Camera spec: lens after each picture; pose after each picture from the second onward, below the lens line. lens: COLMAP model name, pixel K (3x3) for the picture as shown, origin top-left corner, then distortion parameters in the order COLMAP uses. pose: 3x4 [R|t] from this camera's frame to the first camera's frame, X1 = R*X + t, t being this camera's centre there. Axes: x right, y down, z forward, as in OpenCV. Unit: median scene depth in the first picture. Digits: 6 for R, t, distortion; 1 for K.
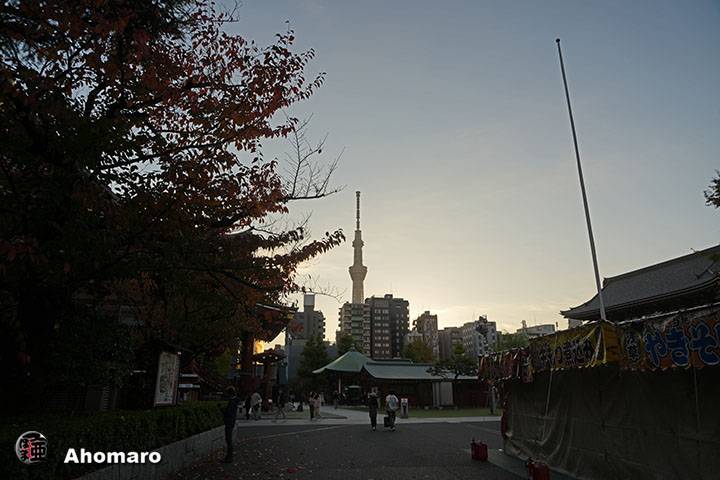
lens RADIAL K [[456.7, 0, 359.3], [0, 456.7, 236.3], [0, 0, 1]] dist [0.004130, 0.000454]
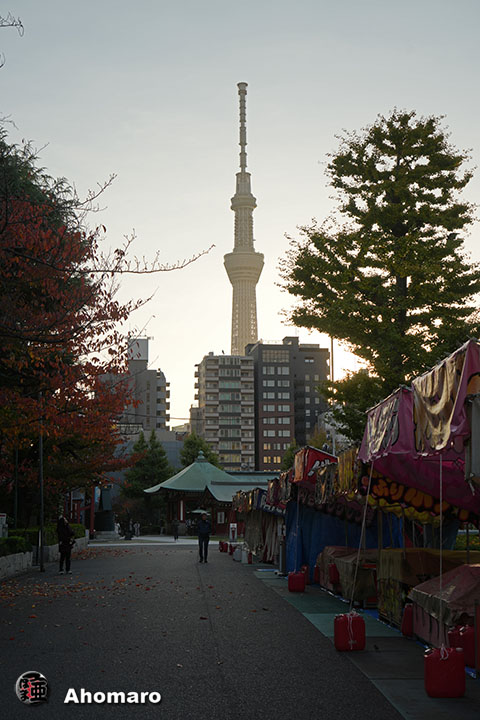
lens RADIAL K [[1029.3, 0, 240.4], [0, 1029.3, 361.0], [0, 0, 1]] dist [-0.000444, 0.000000]
pose [[0.999921, -0.007950, -0.009766, 0.019471], [0.009543, 0.984375, 0.175827, -0.054456], [0.008215, -0.175907, 0.984373, -0.160842]]
